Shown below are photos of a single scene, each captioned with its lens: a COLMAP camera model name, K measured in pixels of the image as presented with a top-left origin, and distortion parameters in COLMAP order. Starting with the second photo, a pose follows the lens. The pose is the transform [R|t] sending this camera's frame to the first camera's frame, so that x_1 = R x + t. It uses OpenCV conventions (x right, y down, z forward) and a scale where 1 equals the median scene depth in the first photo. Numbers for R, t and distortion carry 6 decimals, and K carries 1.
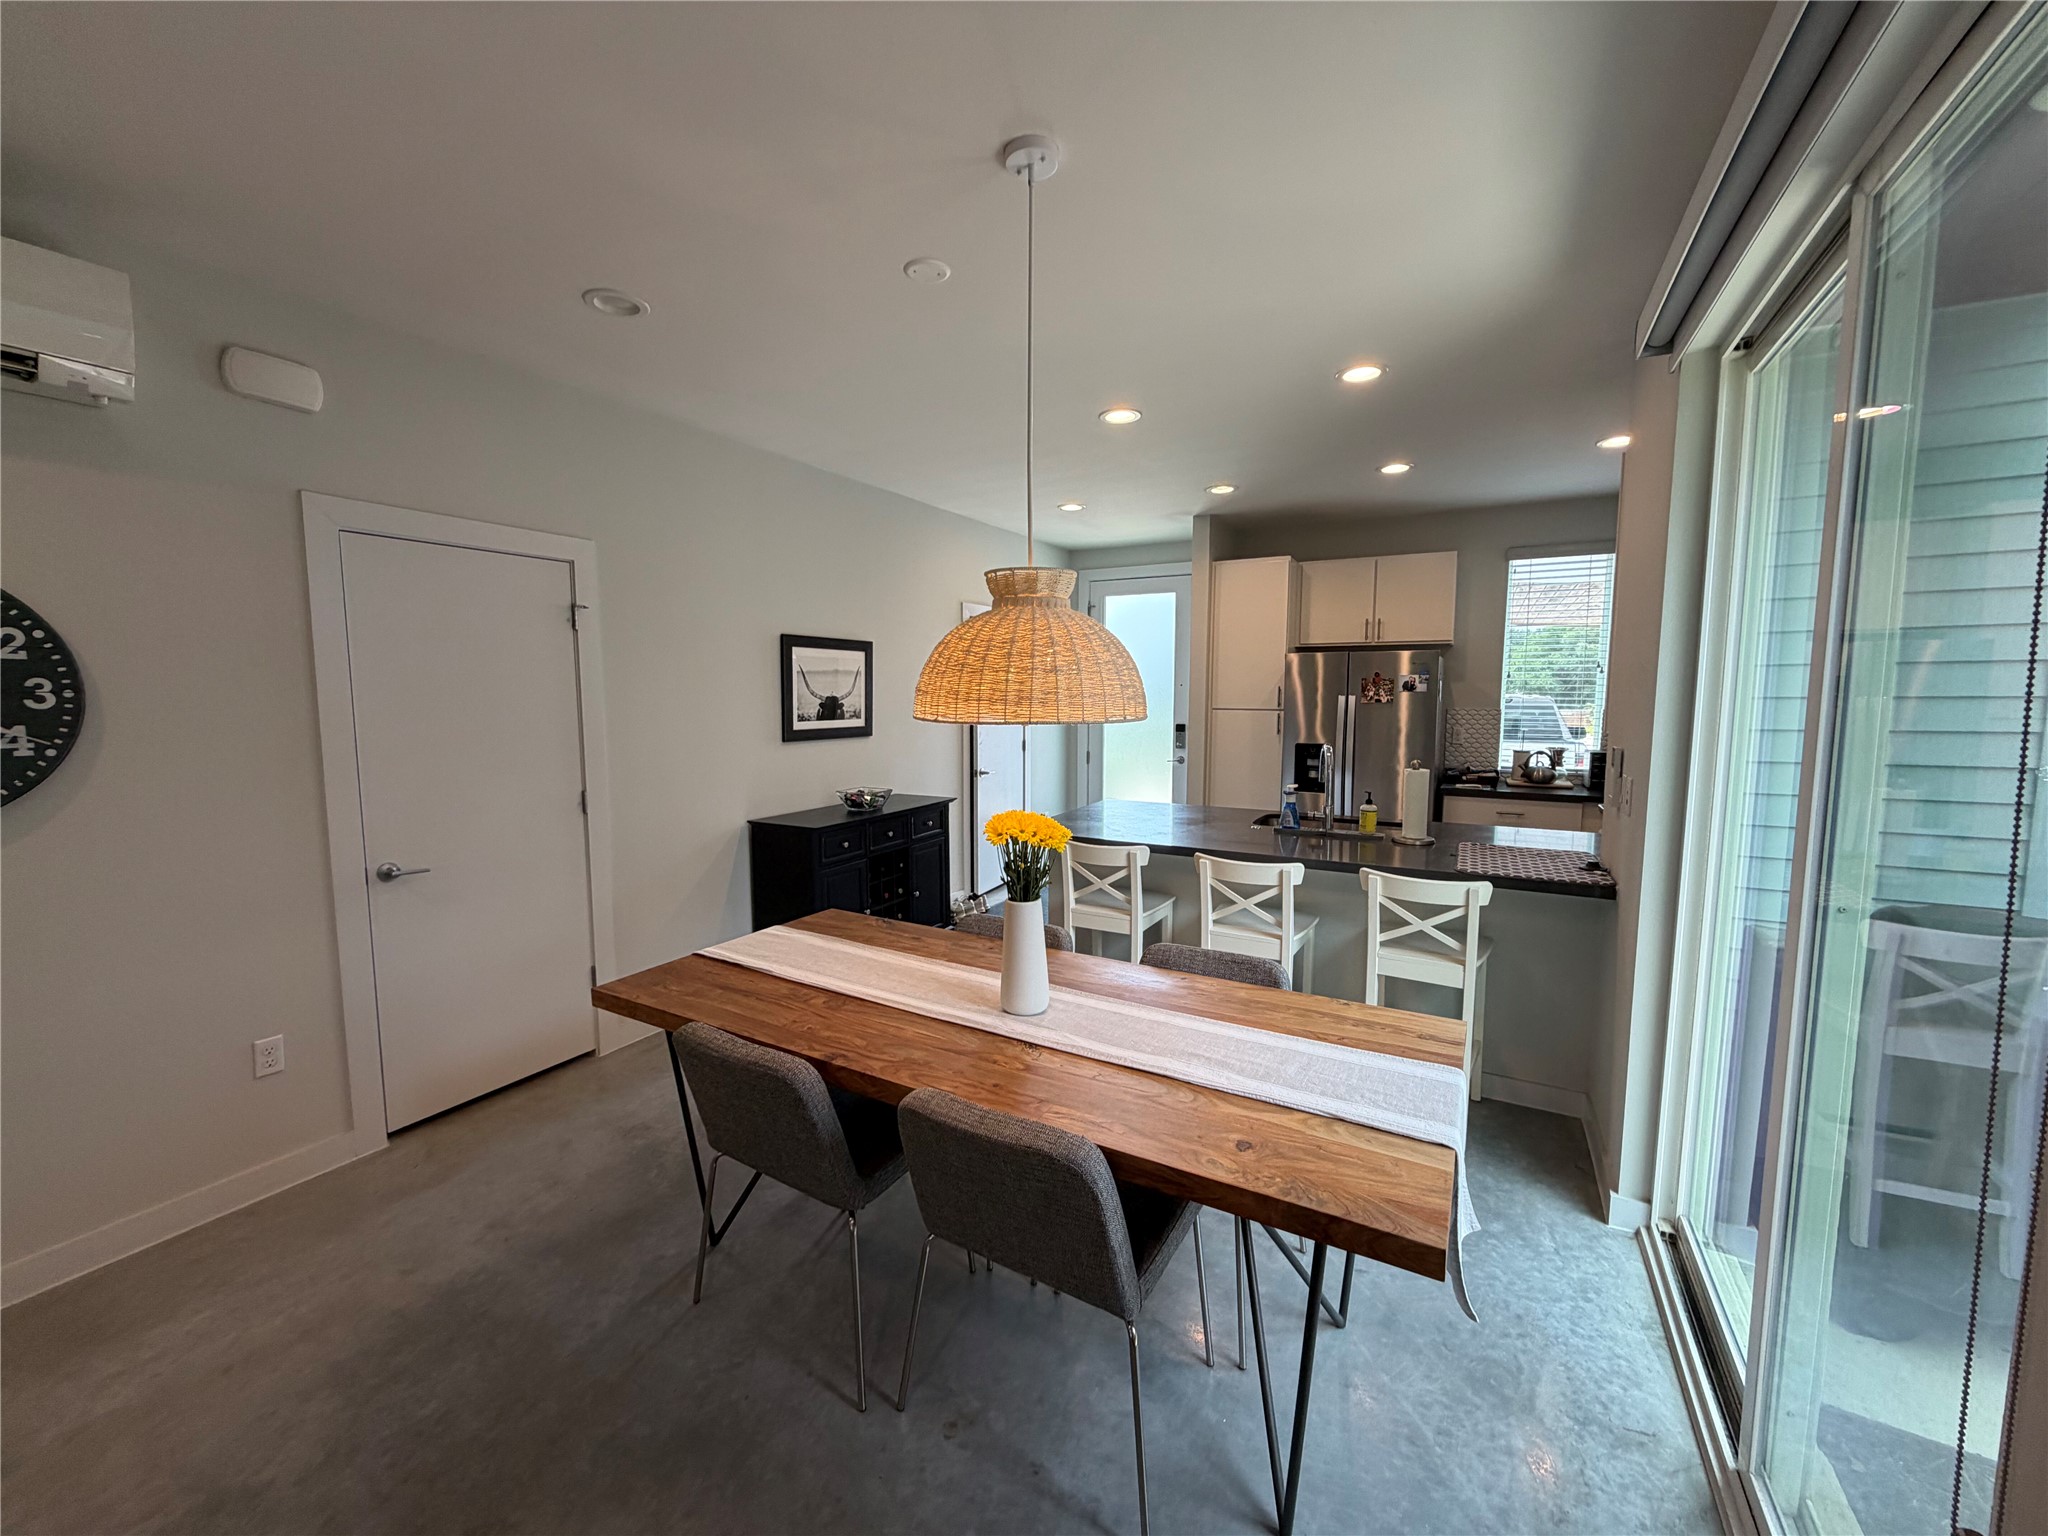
lens RADIAL K [[815.8, 0, 1015.7], [0, 815.8, 762.1], [0, 0, 1]] dist [0.000976, -0.000161]
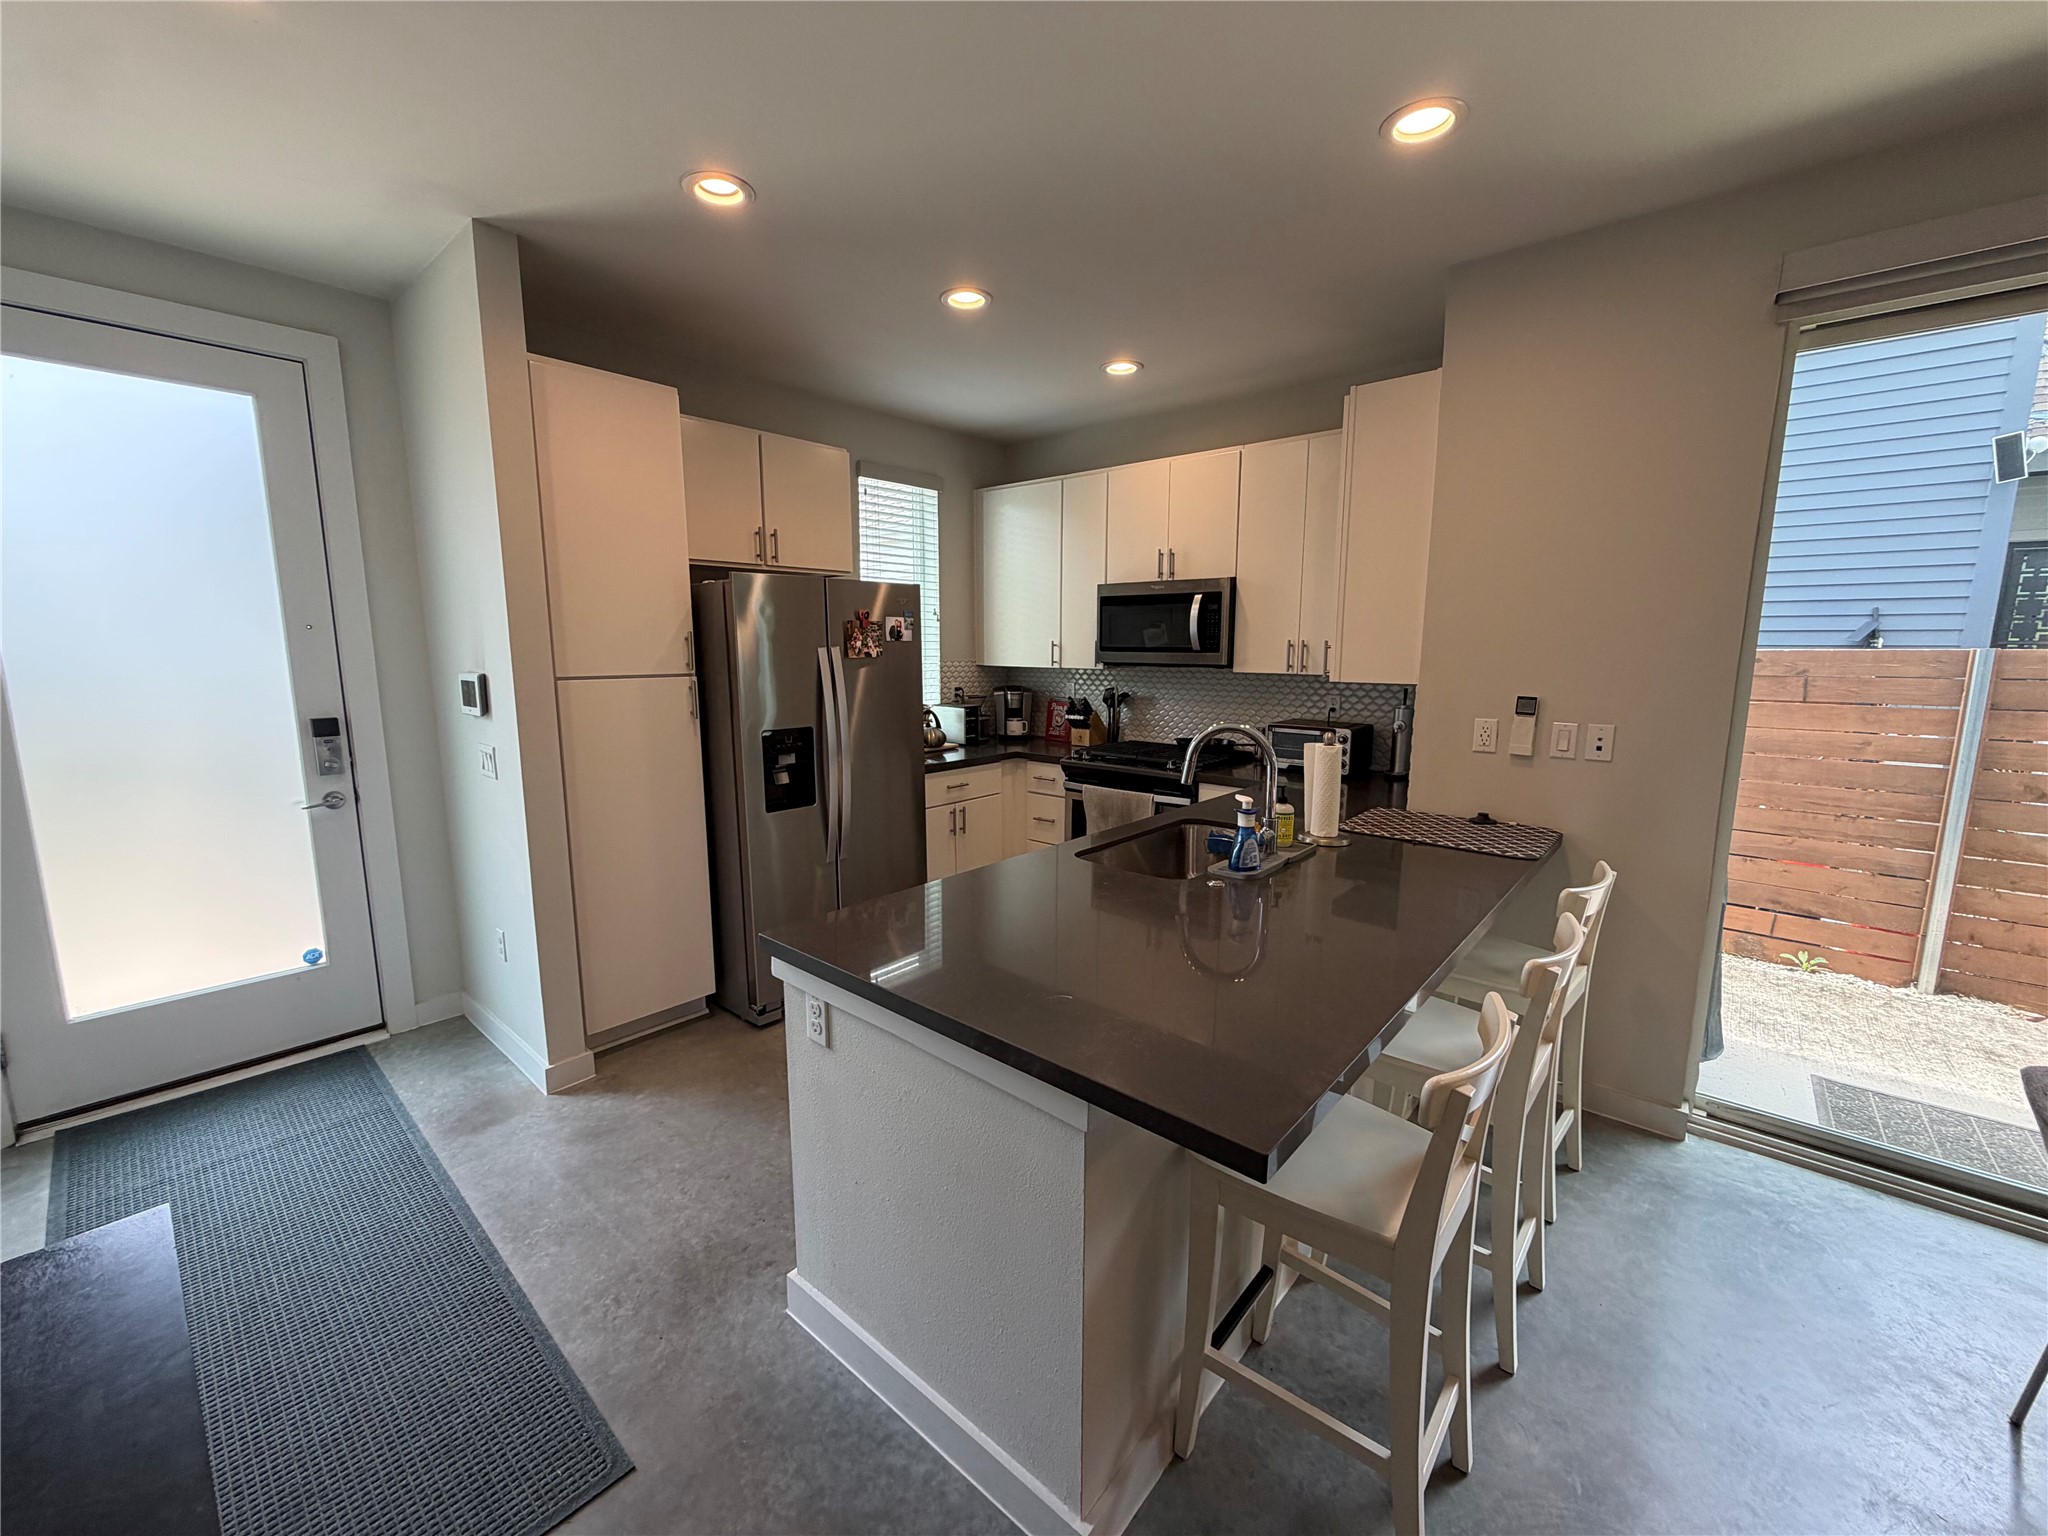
lens RADIAL K [[815.8, 0, 1015.7], [0, 815.8, 762.1], [0, 0, 1]] dist [0.000976, -0.000161]
pose [[0.205261, -0.145942, 0.967765, -0.353327], [0.087393, 0.987603, 0.130398, -0.118850], [-0.974798, 0.057810, 0.215471, 1.359893]]
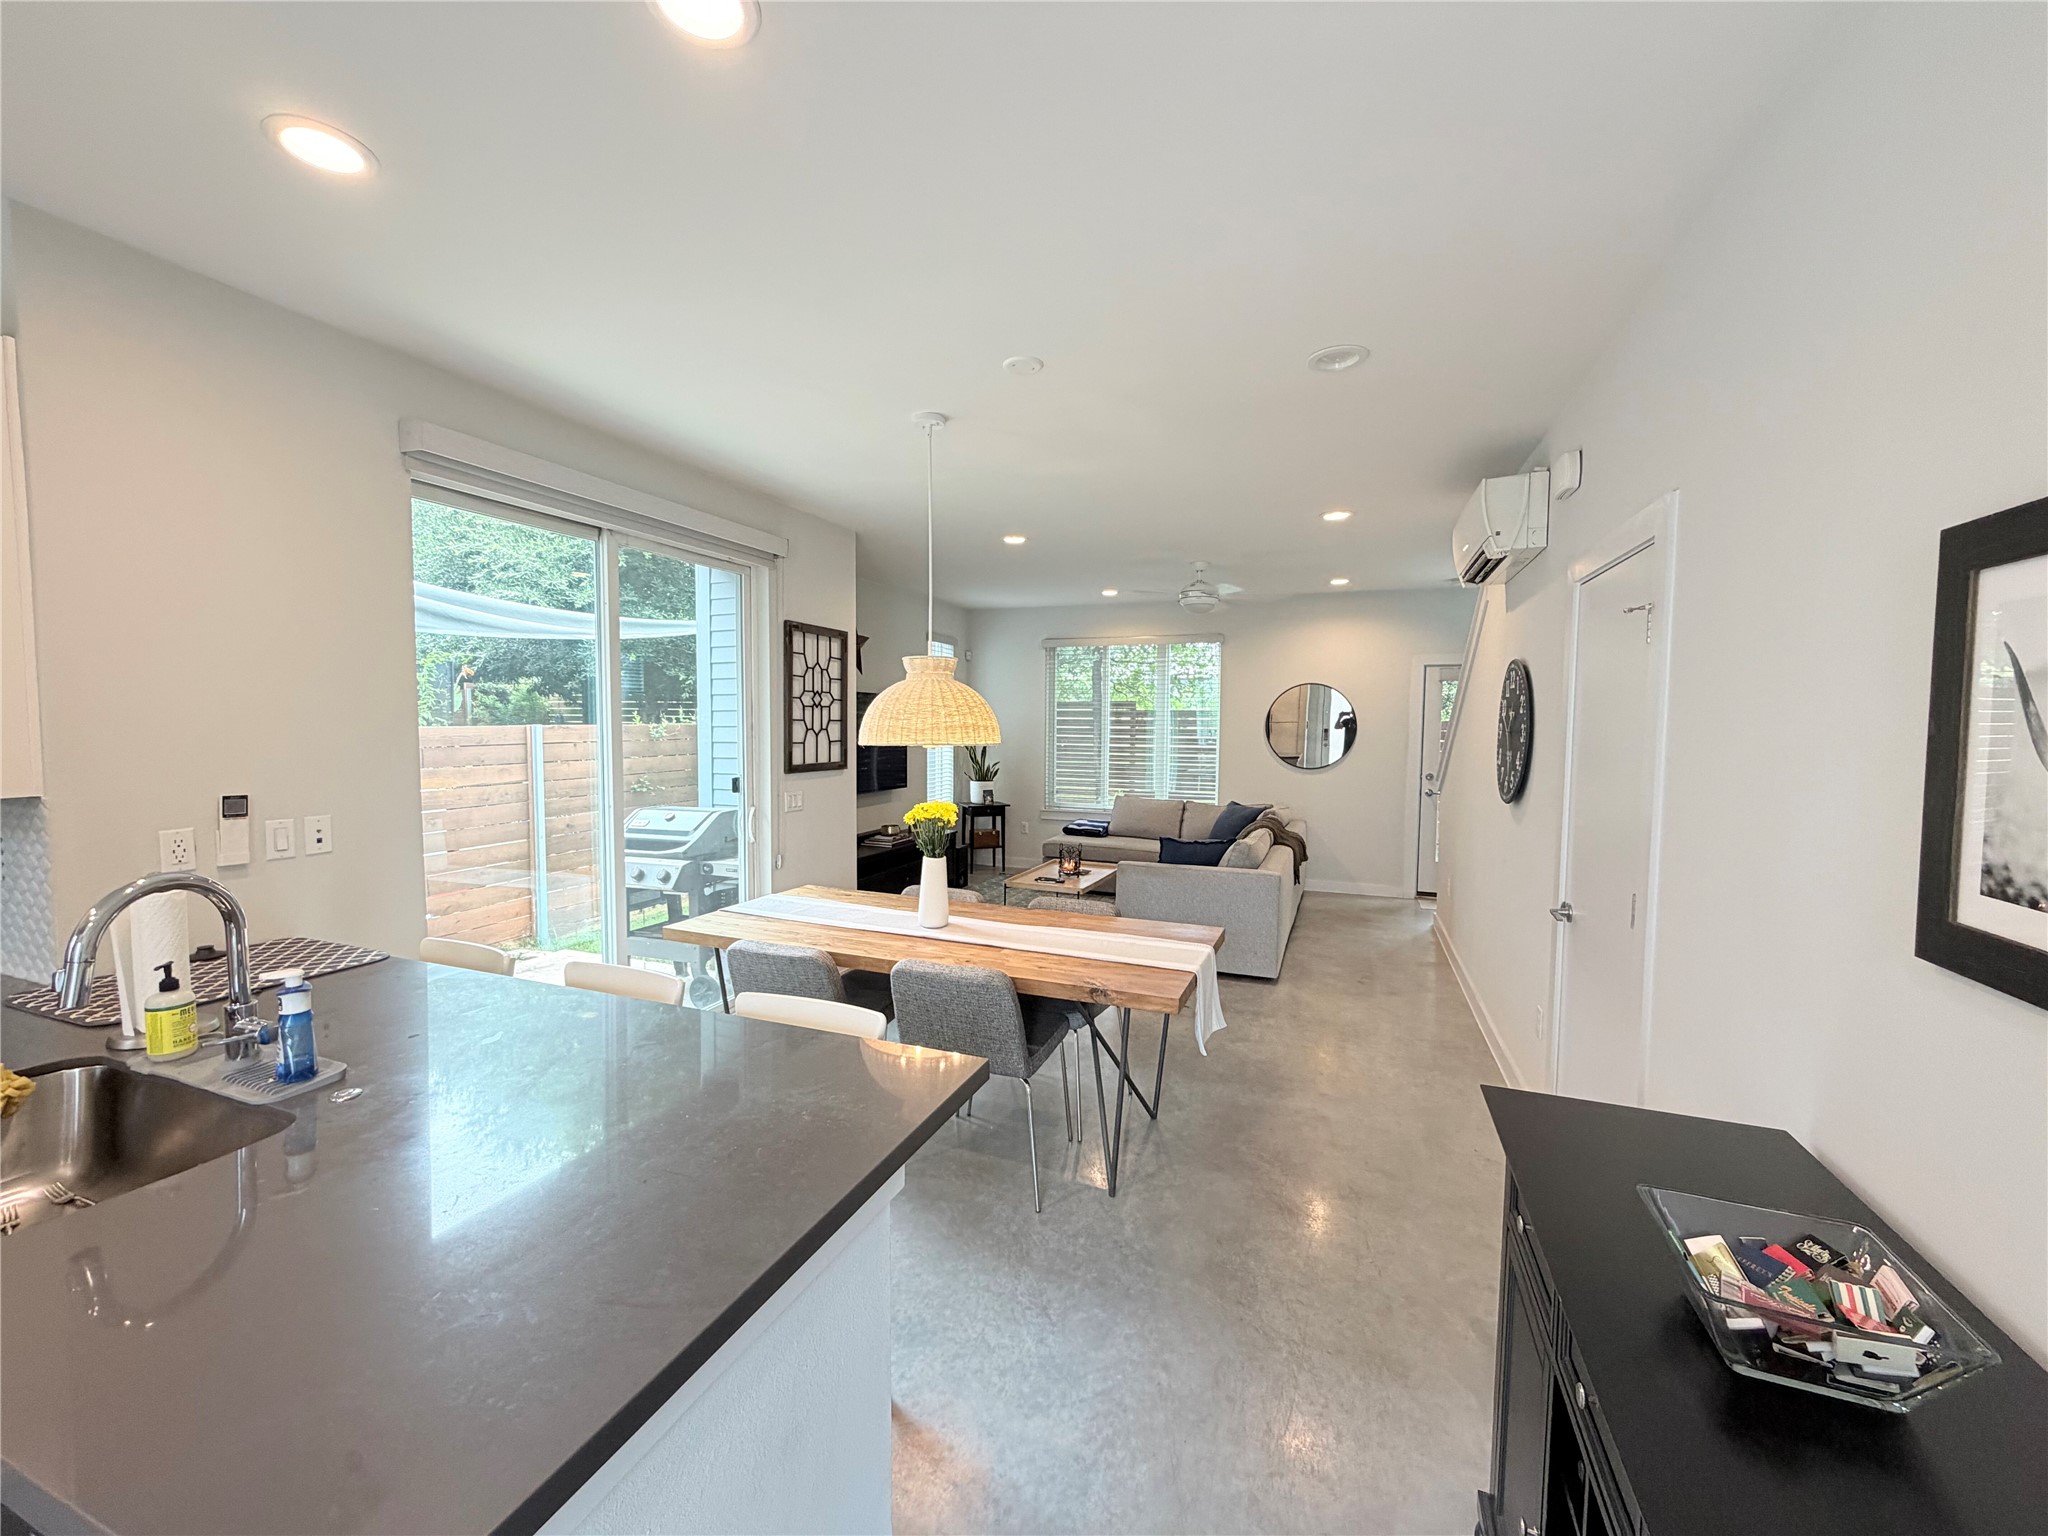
lens RADIAL K [[815.8, 0, 1015.7], [0, 815.8, 762.1], [0, 0, 1]] dist [0.000976, -0.000161]
pose [[-0.990050, -0.000570, -0.140713, 0.058754], [-0.020644, 0.989760, 0.141243, -0.181135], [0.139191, 0.142743, -0.979924, 1.877422]]
